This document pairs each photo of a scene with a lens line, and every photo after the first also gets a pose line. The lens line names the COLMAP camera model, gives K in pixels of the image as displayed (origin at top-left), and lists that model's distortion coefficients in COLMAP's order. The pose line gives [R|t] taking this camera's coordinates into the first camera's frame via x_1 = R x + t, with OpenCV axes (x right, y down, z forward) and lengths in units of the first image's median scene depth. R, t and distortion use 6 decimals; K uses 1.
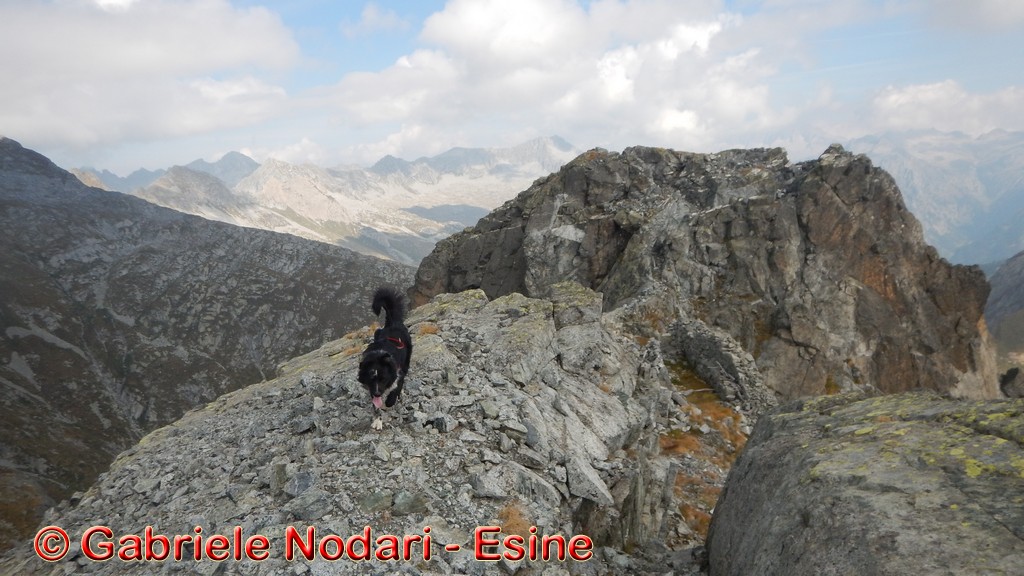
lens RADIAL K [[726.5, 0, 513.1], [0, 726.5, 283.2], [0, 0, 1]] dist [-0.003017, 0.001643]
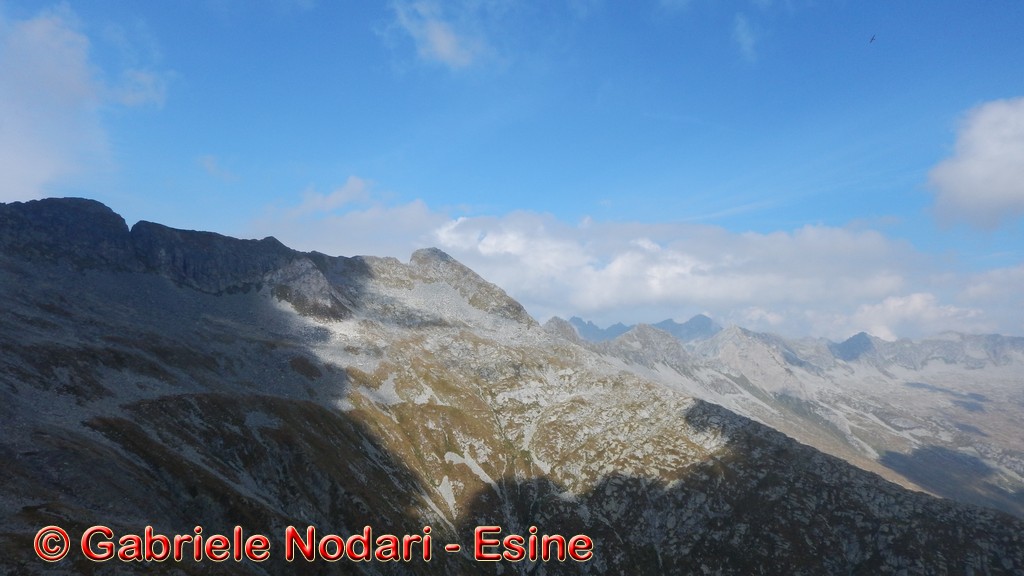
lens RADIAL K [[726.5, 0, 513.1], [0, 726.5, 283.2], [0, 0, 1]] dist [-0.003017, 0.001643]
pose [[0.810435, 0.055792, -0.583166, 0.008827], [-0.186124, 0.968400, -0.166012, -0.017837], [0.555475, 0.243083, 0.795209, 0.092542]]
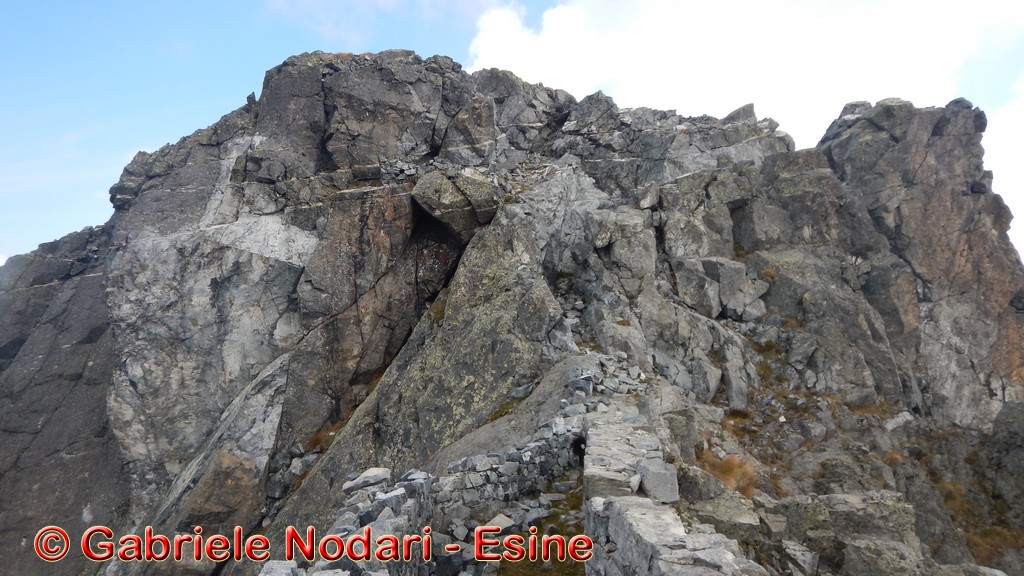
lens RADIAL K [[726.5, 0, 513.1], [0, 726.5, 283.2], [0, 0, 1]] dist [-0.003017, 0.001643]
pose [[0.918629, 0.059638, 0.390594, 0.060551], [0.048896, 0.963786, -0.262155, 0.042266], [-0.392084, 0.259922, 0.882446, 0.770501]]
